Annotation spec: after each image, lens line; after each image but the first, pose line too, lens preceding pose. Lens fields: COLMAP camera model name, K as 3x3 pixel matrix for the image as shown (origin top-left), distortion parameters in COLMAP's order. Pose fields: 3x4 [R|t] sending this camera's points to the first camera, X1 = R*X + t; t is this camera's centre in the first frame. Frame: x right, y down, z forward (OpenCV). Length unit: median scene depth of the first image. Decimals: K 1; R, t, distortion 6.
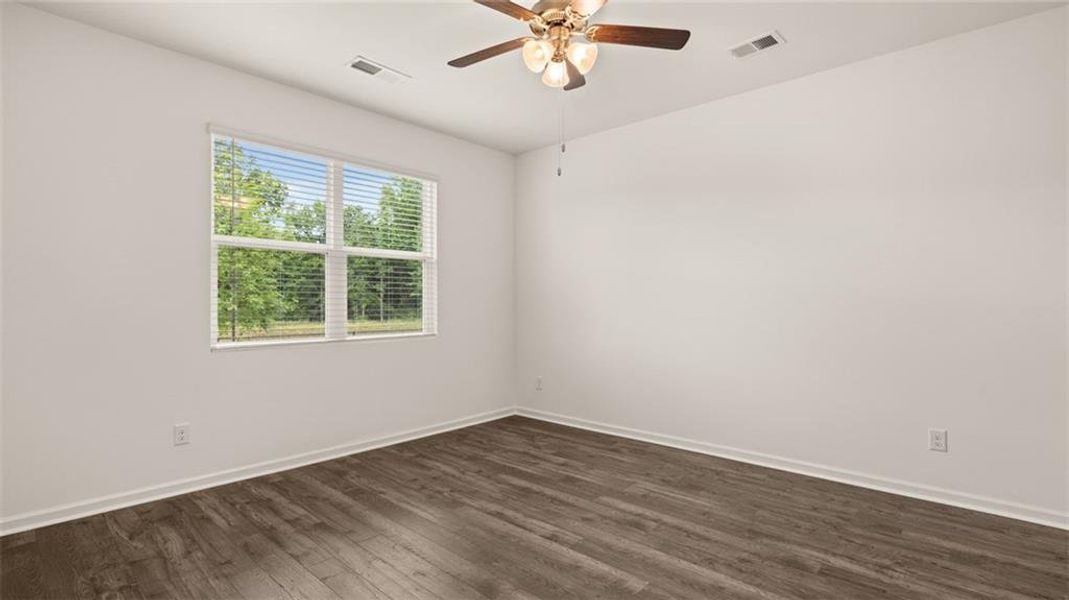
lens RADIAL K [[513.1, 0, 534.5], [0, 513.1, 300.0], [0, 0, 1]] dist [-0.001074, -0.000223]
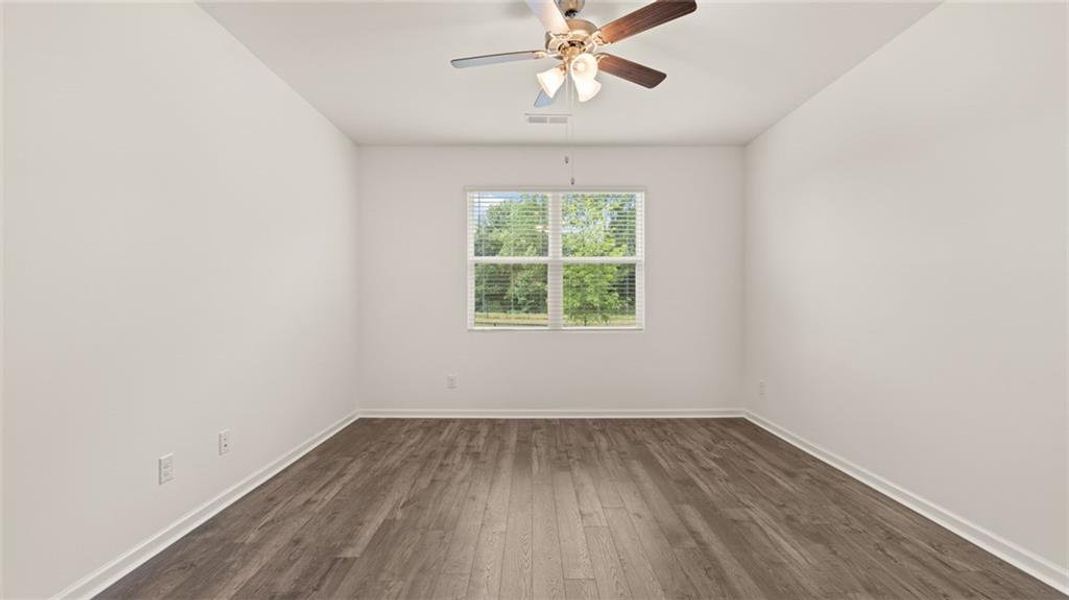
lens RADIAL K [[462.2, 0, 534.5], [0, 462.2, 300.0], [0, 0, 1]] dist [0.017991, -0.000222]
pose [[0.666156, -0.001761, -0.745810, 0.529926], [0.002714, 0.999996, 0.000063, 0.004208], [0.745807, -0.002066, 0.666158, 0.199493]]
